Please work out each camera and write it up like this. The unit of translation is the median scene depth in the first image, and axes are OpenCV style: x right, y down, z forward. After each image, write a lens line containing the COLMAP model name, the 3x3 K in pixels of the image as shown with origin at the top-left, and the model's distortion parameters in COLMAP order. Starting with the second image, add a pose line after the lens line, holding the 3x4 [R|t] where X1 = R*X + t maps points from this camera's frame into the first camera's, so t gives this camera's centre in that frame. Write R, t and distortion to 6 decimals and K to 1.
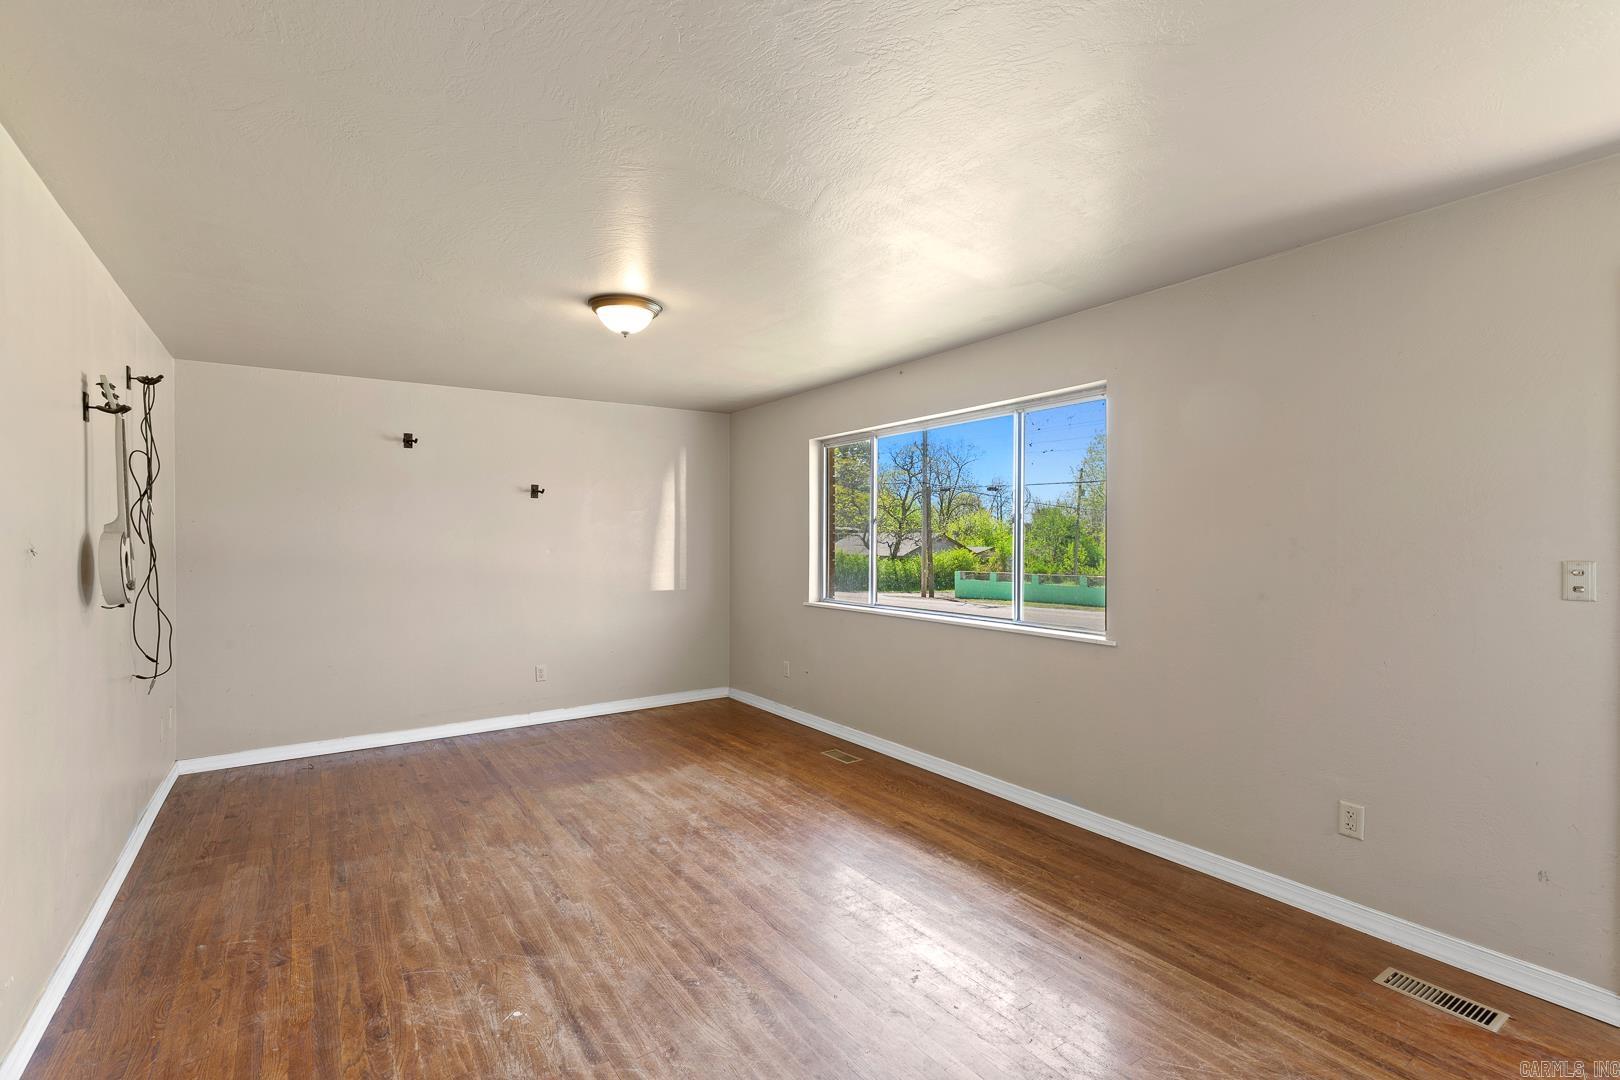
lens RADIAL K [[744.3, 0, 810.3], [0, 744.3, 539.7], [0, 0, 1]] dist [-0.010456, 0.000703]
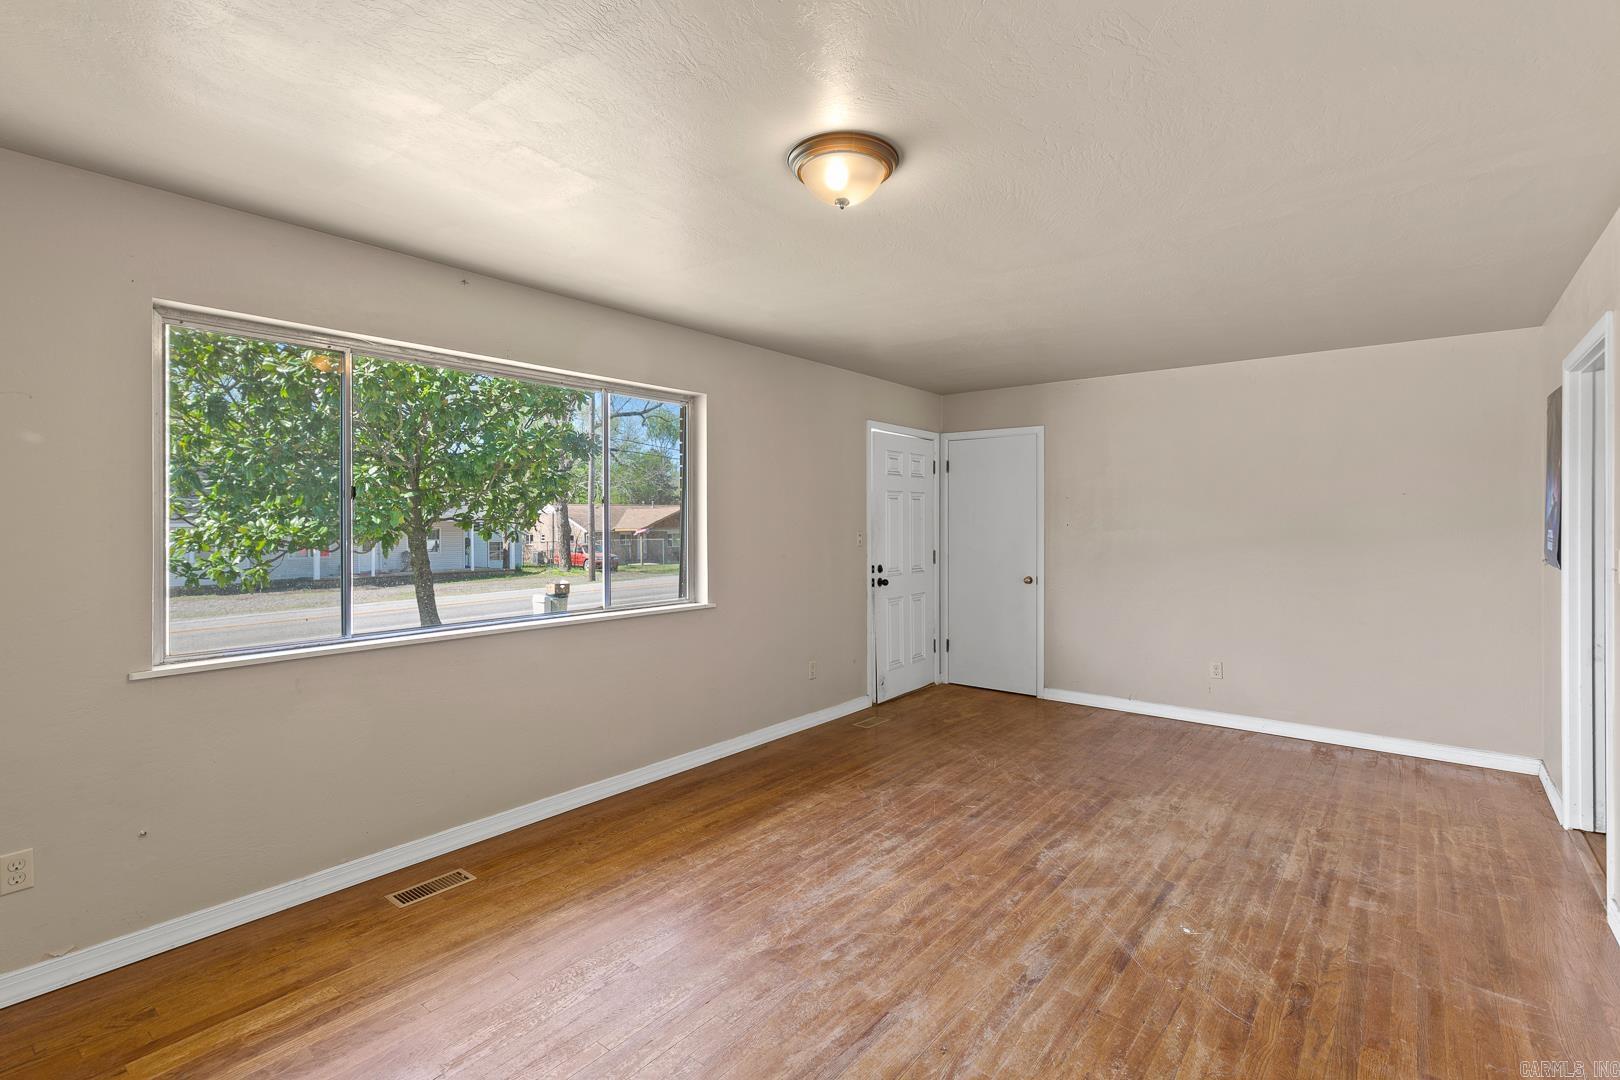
lens RADIAL K [[744.3, 0, 810.6], [0, 744.3, 528.7], [0, 0, 1]] dist [-0.010456, 0.000703]
pose [[-0.281155, -0.011242, 0.959597, -1.130371], [0.009779, 0.999846, 0.014578, -0.010103], [-0.959613, 0.013482, -0.281001, 1.592515]]
